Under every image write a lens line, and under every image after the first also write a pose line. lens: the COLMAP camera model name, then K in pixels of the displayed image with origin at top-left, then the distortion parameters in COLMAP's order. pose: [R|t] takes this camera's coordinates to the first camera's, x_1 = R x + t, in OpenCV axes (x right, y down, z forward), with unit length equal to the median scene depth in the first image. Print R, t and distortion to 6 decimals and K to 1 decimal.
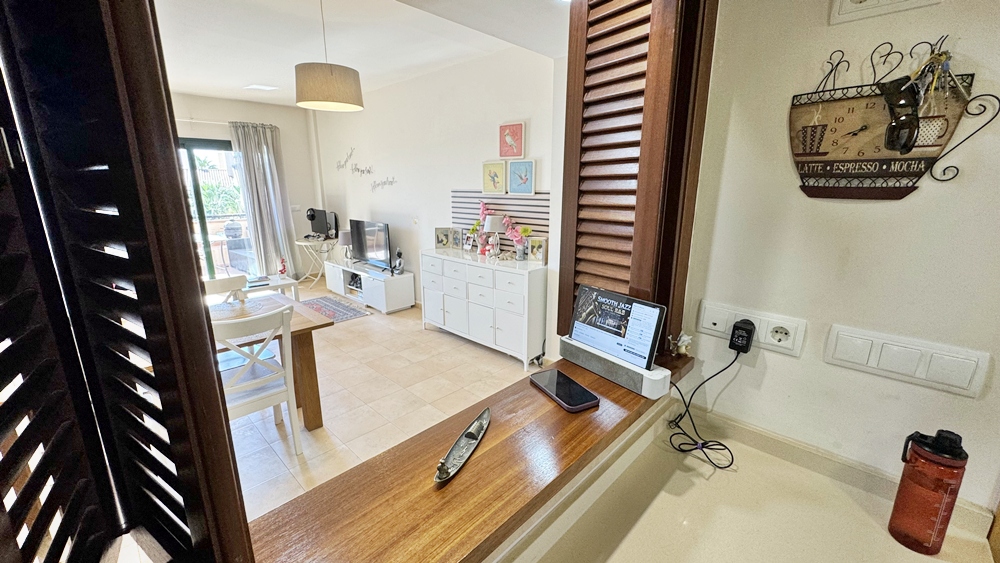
lens RADIAL K [[395.5, 0, 504.8], [0, 395.5, 278.1], [0, 0, 1]] dist [-0.001417, -0.000388]
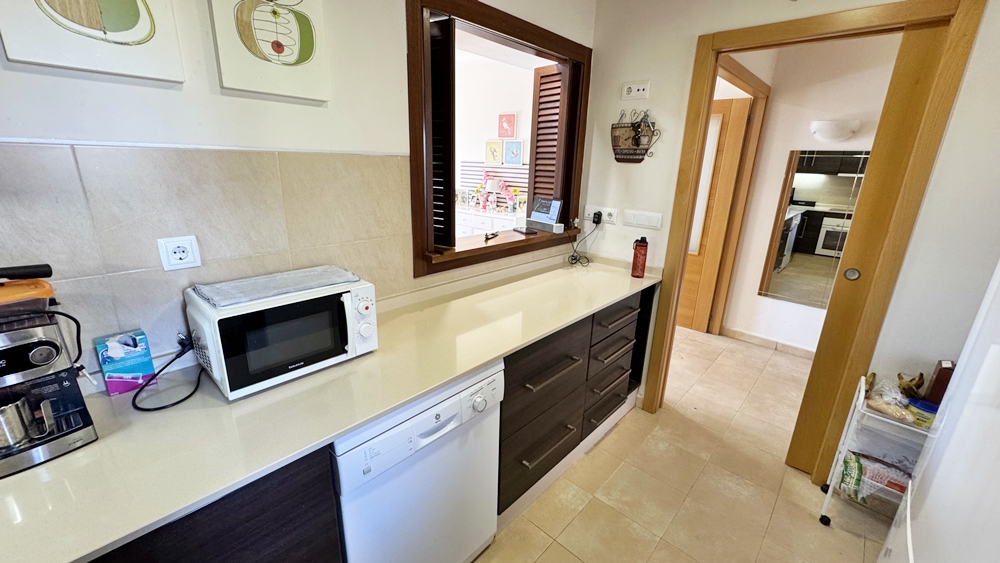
lens RADIAL K [[395.5, 0, 501.3], [0, 395.5, 280.6], [0, 0, 1]] dist [-0.001417, -0.000388]
pose [[0.999519, 0.025785, 0.017233, -0.013886], [-0.026791, 0.997780, 0.060971, 0.117049], [-0.015623, -0.061403, 0.997991, -0.441151]]
